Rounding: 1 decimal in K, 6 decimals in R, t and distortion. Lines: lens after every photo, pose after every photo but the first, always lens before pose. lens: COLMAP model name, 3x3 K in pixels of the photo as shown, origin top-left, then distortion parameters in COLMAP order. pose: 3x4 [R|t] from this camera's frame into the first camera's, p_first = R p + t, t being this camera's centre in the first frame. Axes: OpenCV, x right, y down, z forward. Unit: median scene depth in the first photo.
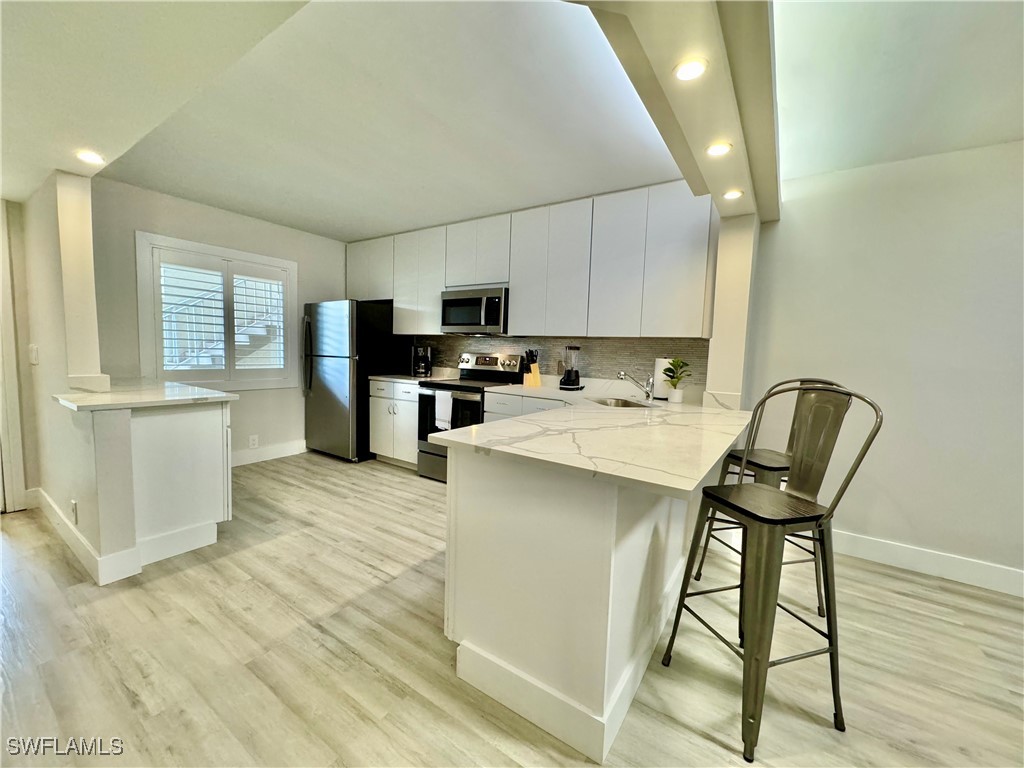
lens RADIAL K [[405.4, 0, 512.0], [0, 405.4, 384.0], [0, 0, 1]] dist [-0.000573, -0.000205]
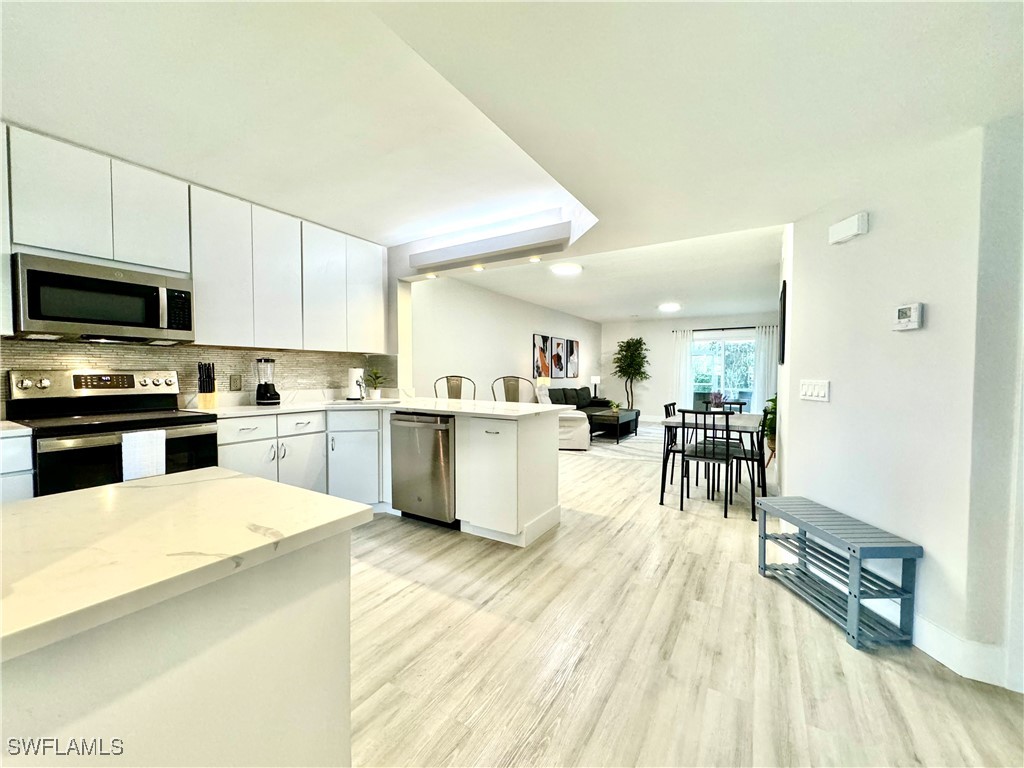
lens RADIAL K [[405.4, 0, 512.0], [0, 405.4, 384.0], [0, 0, 1]] dist [-0.000573, -0.000205]
pose [[-0.036156, -0.063296, 0.997340, -0.833619], [0.082153, 0.994426, 0.066089, -0.051021], [-0.995964, 0.084324, -0.030754, 0.471052]]
